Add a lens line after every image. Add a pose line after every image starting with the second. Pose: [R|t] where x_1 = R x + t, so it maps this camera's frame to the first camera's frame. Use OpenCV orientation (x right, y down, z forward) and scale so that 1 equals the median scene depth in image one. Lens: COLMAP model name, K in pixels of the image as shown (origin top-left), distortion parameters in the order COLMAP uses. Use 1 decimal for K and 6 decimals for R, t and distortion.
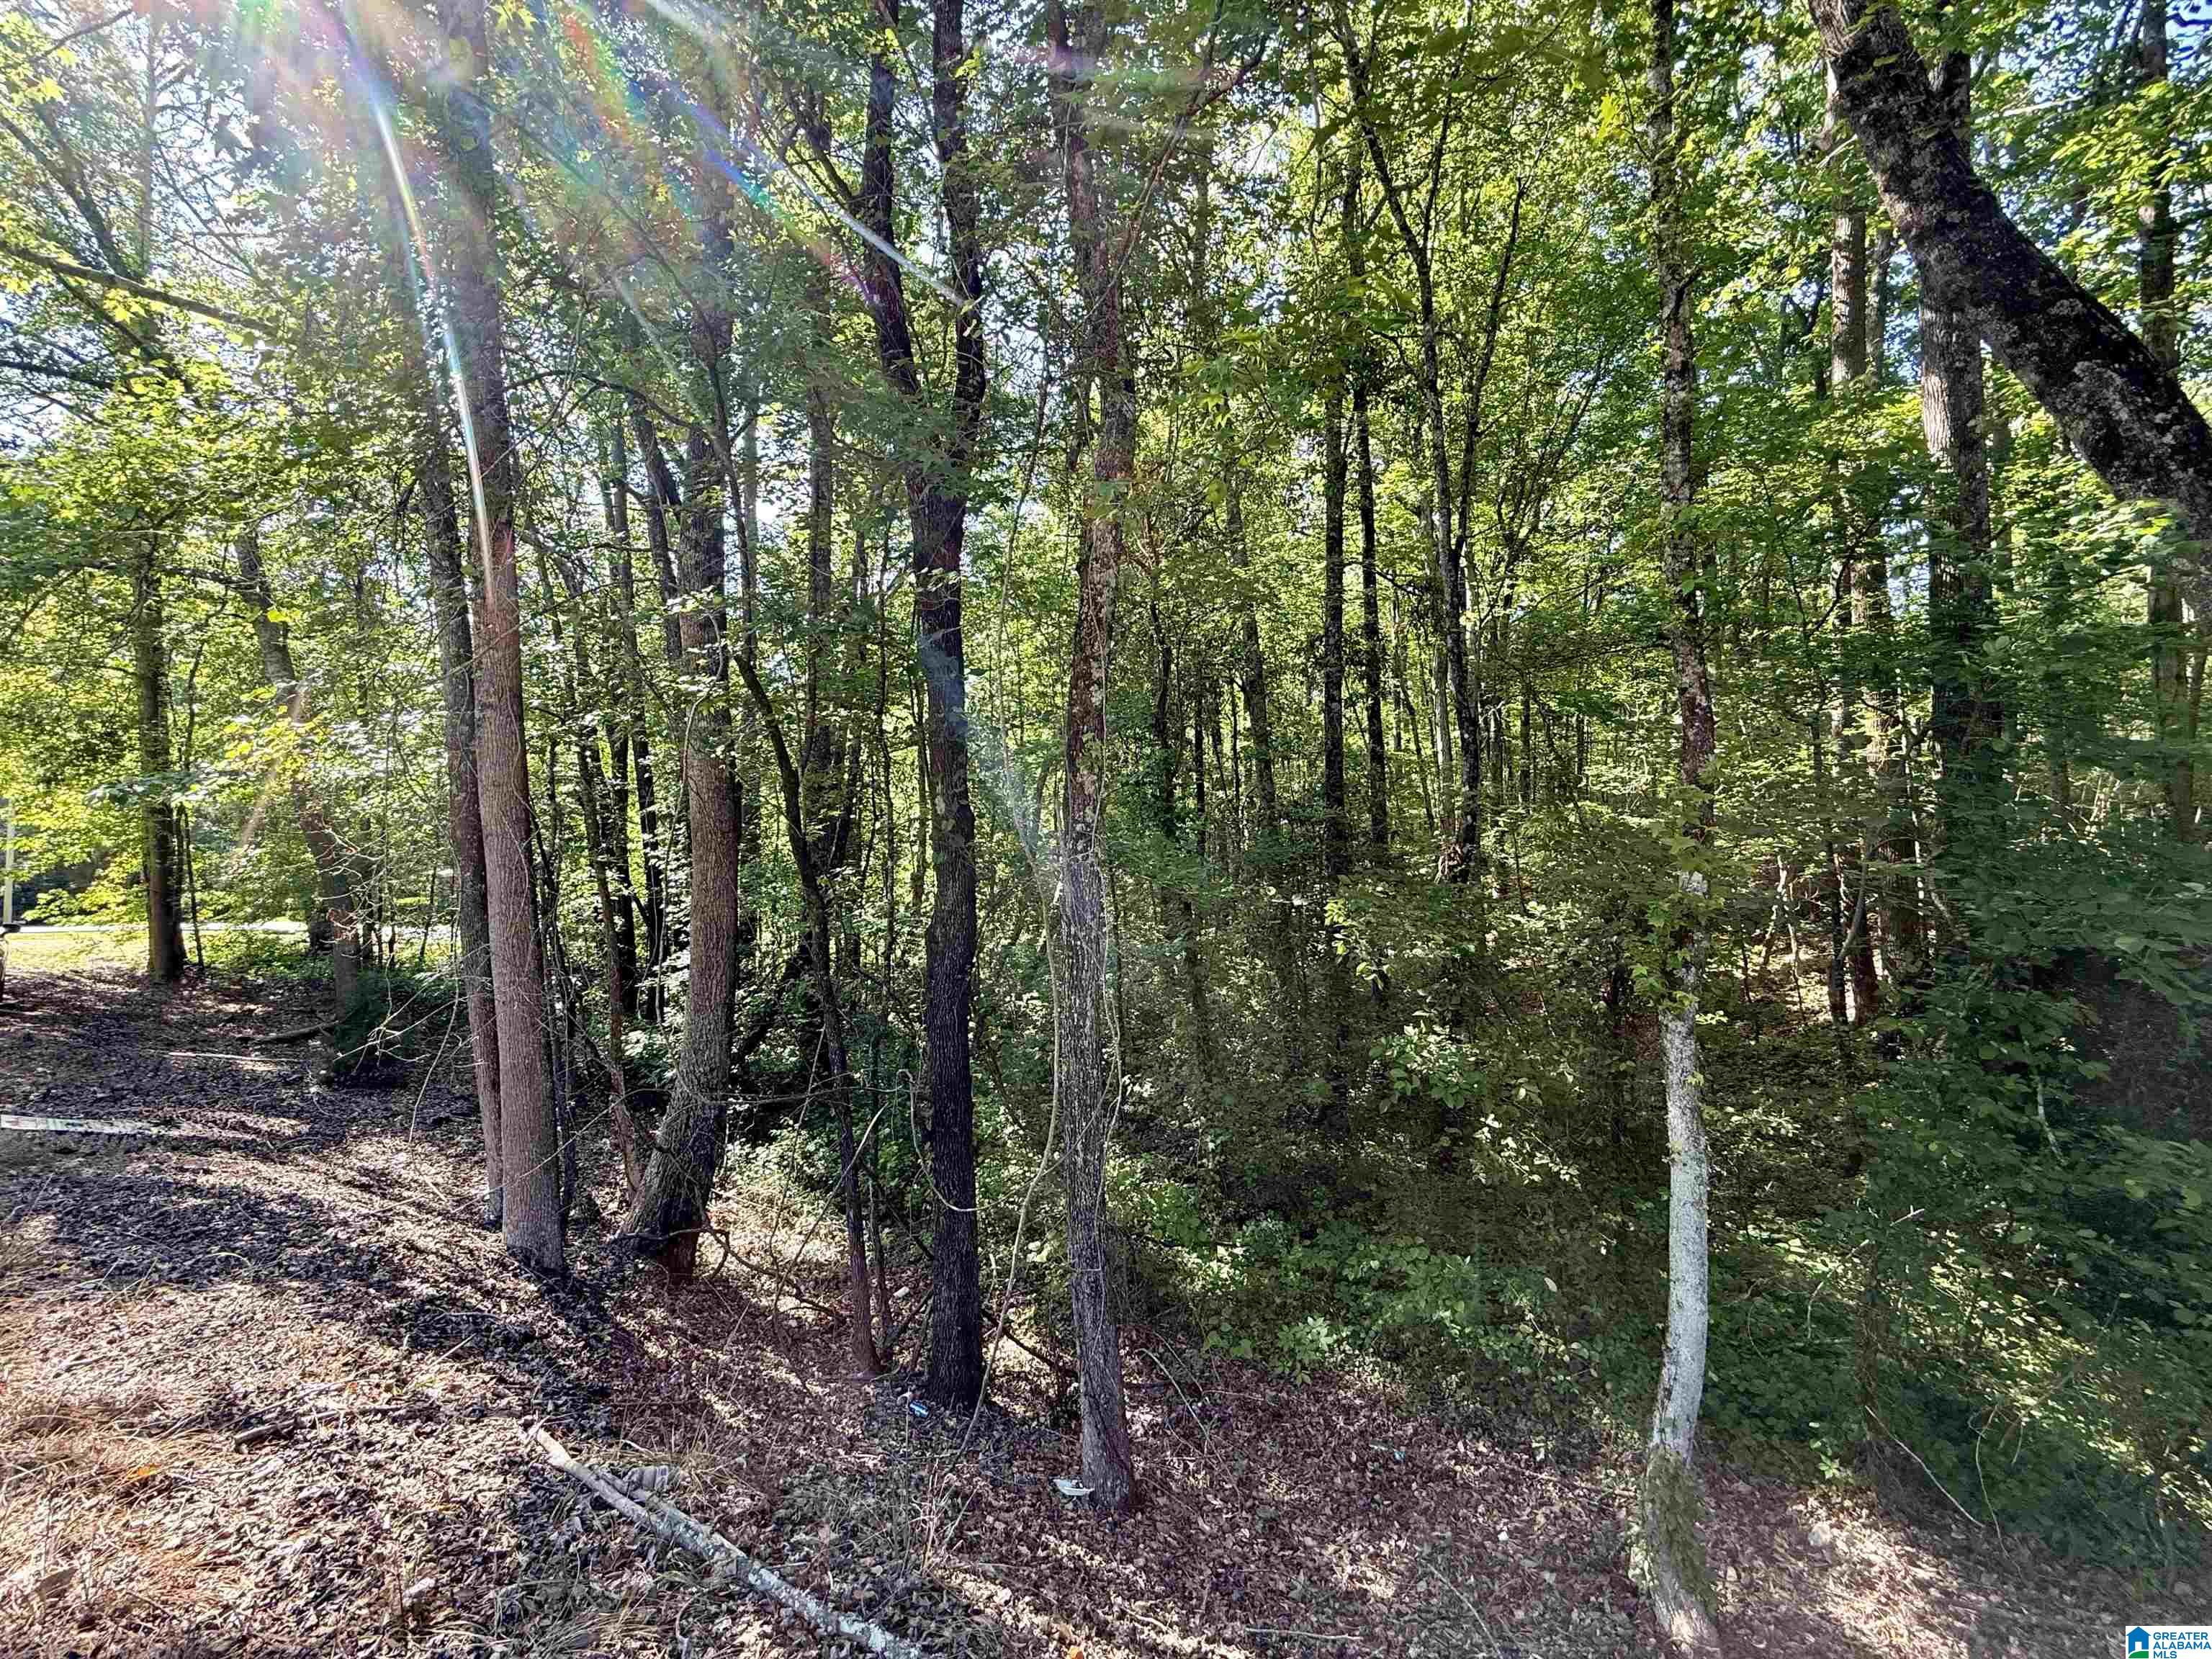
lens RADIAL K [[880.7, 0, 1102.0], [0, 880.7, 832.1], [0, 0, 1]] dist [-0.000406, 0.000403]
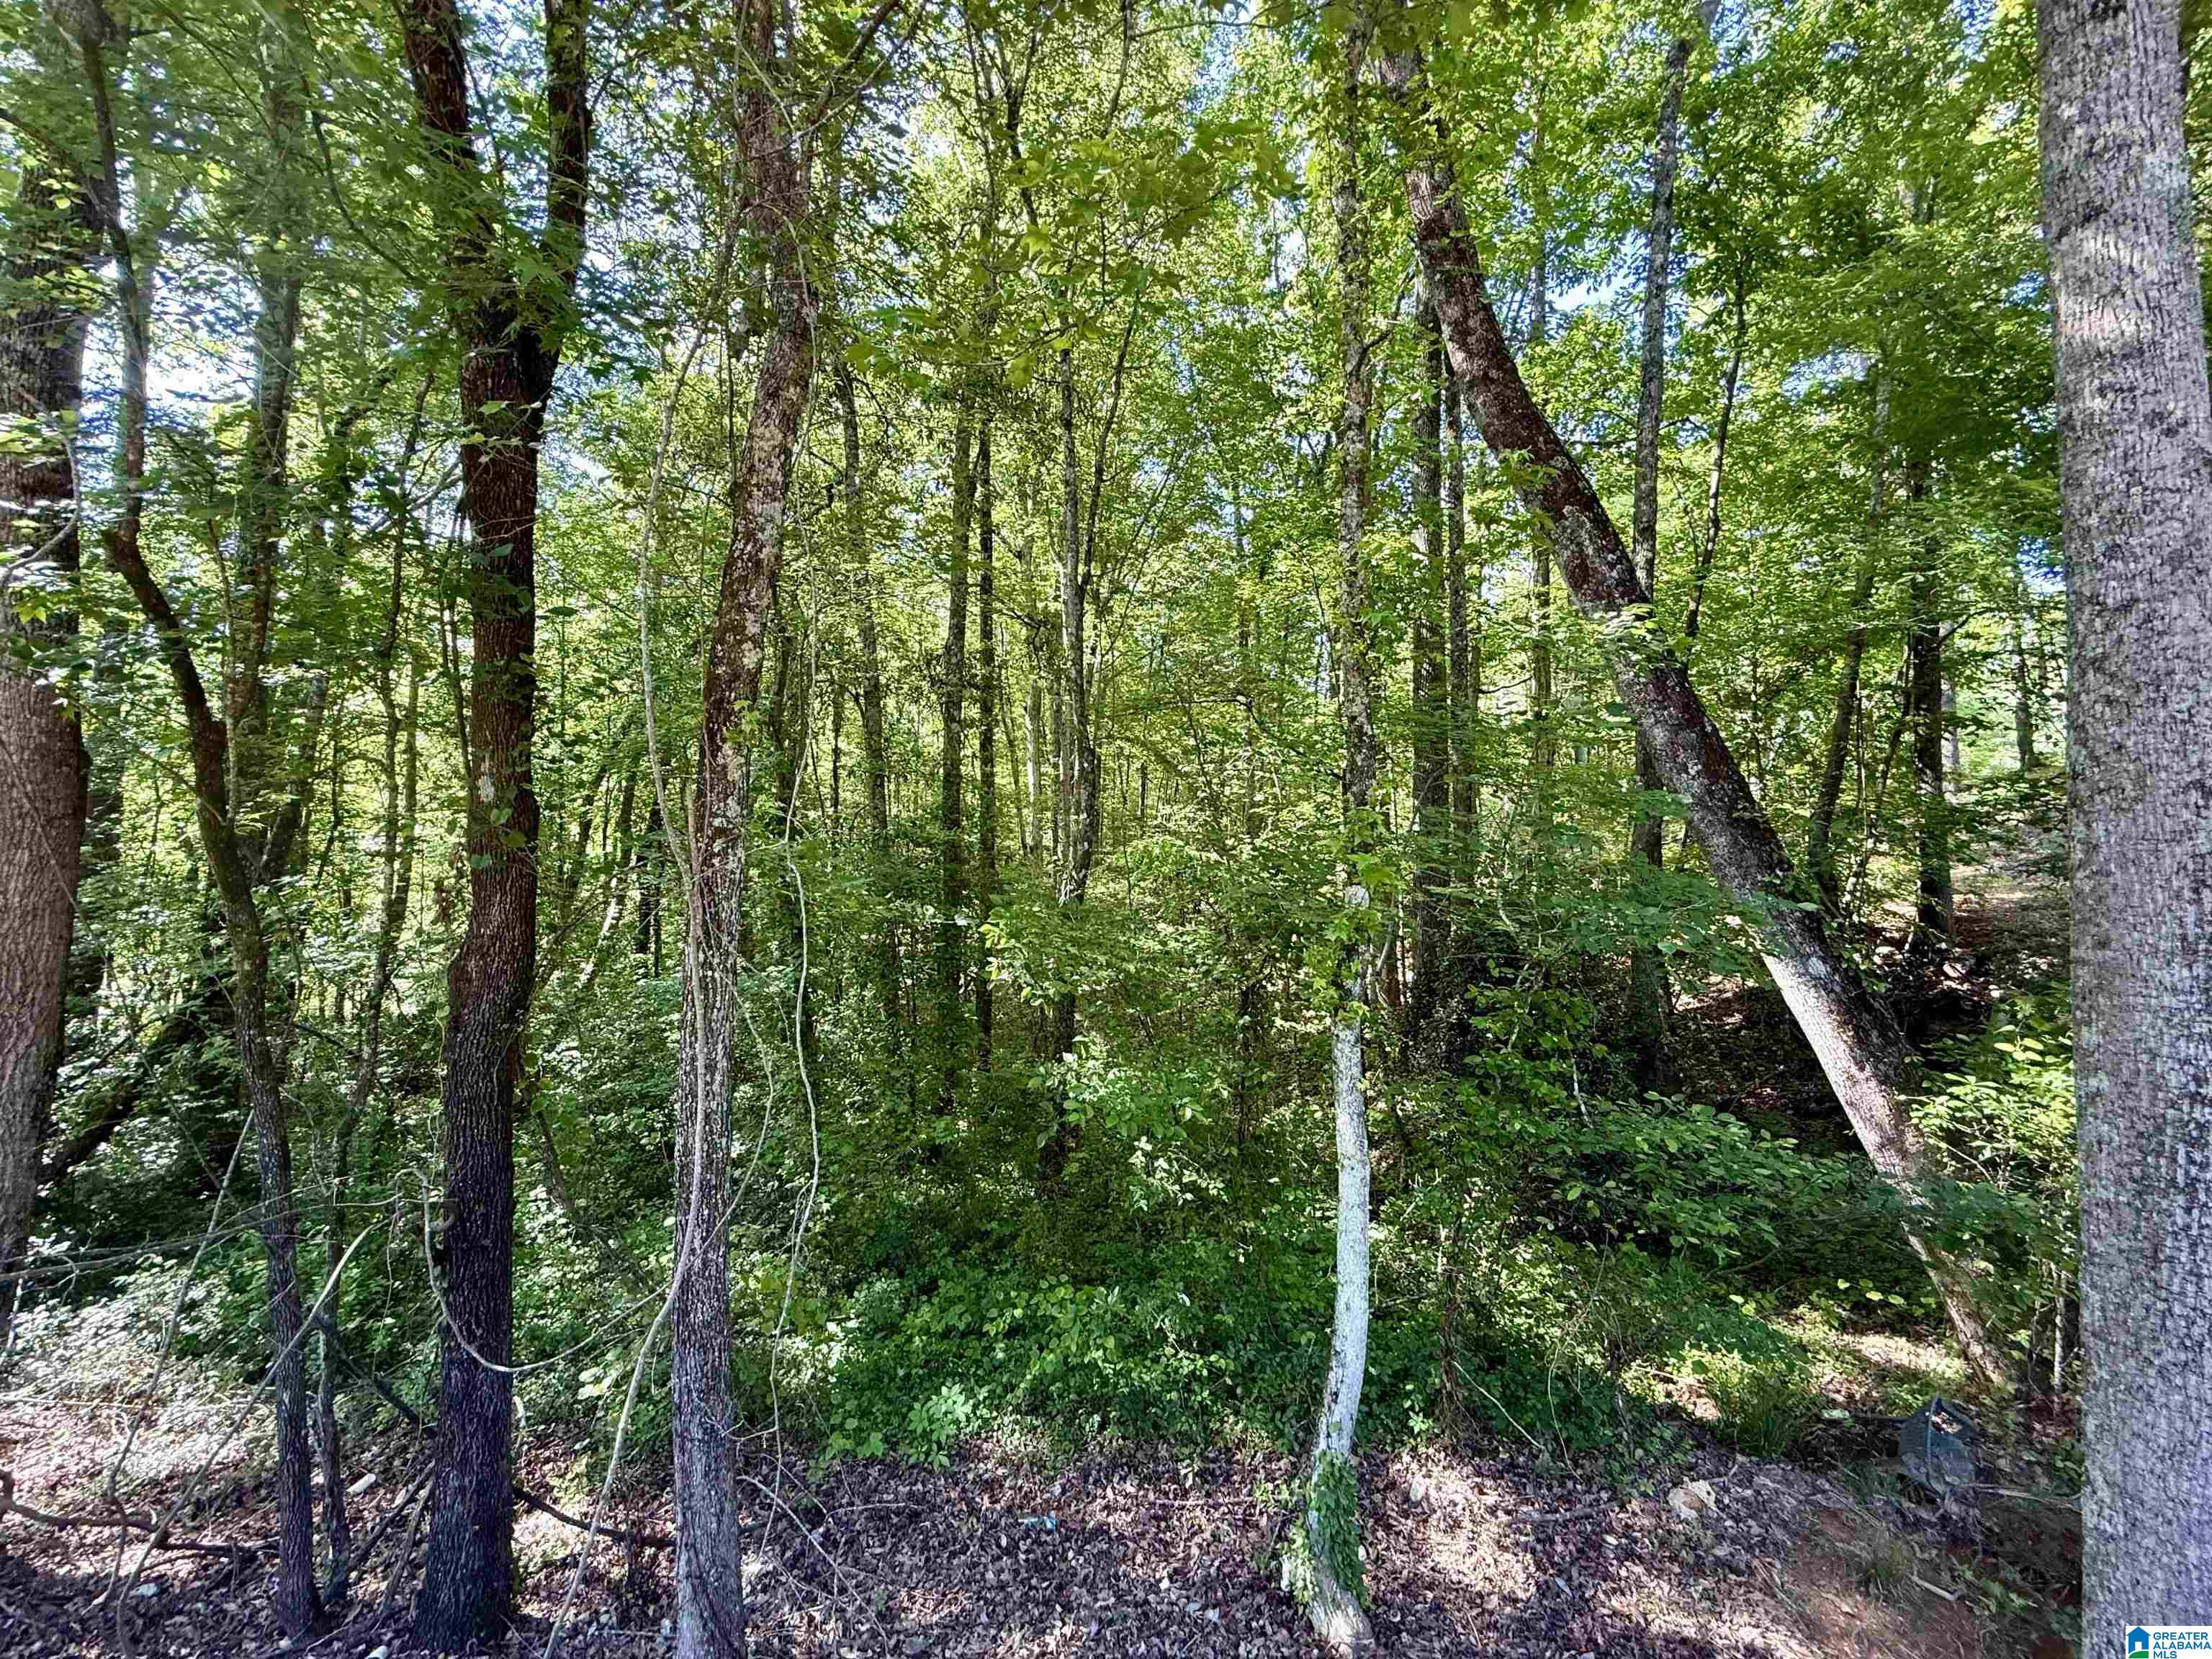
lens RADIAL K [[880.7, 0, 1102.0], [0, 880.7, 832.1], [0, 0, 1]] dist [-0.000406, 0.000403]
pose [[0.890016, 0.044820, 0.453721, -0.059995], [-0.029245, 0.998719, -0.041289, 0.019871], [-0.454990, 0.023479, 0.890187, 0.126137]]
